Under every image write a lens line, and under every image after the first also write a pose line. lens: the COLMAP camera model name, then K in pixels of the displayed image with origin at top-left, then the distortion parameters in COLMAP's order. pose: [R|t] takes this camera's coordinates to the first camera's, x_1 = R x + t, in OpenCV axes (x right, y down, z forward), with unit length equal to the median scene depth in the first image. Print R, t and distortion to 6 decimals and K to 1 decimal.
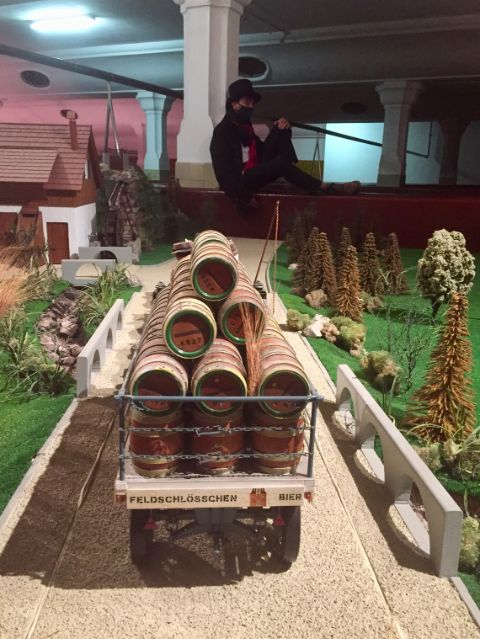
lens RADIAL K [[583.8, 0, 240.0], [0, 583.8, 319.5], [0, 0, 1]] dist [0.071372, -0.002937]
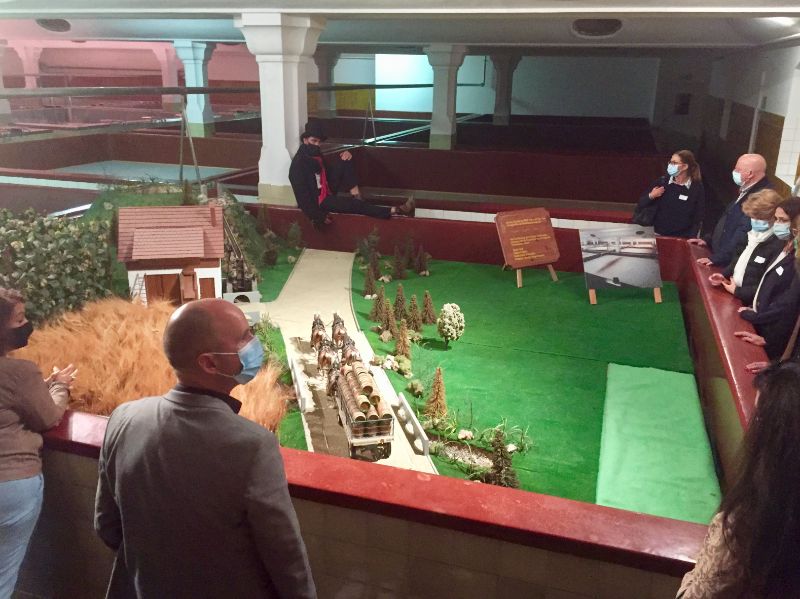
lens RADIAL K [[695.2, 0, 400.0], [0, 695.2, 299.5], [0, 0, 1]] dist [0.088897, -0.124874]
pose [[0.985030, -0.058321, 0.162219, -0.216659], [0.045964, 0.995821, 0.078917, -0.404755], [-0.166144, -0.070279, 0.983594, -1.428419]]
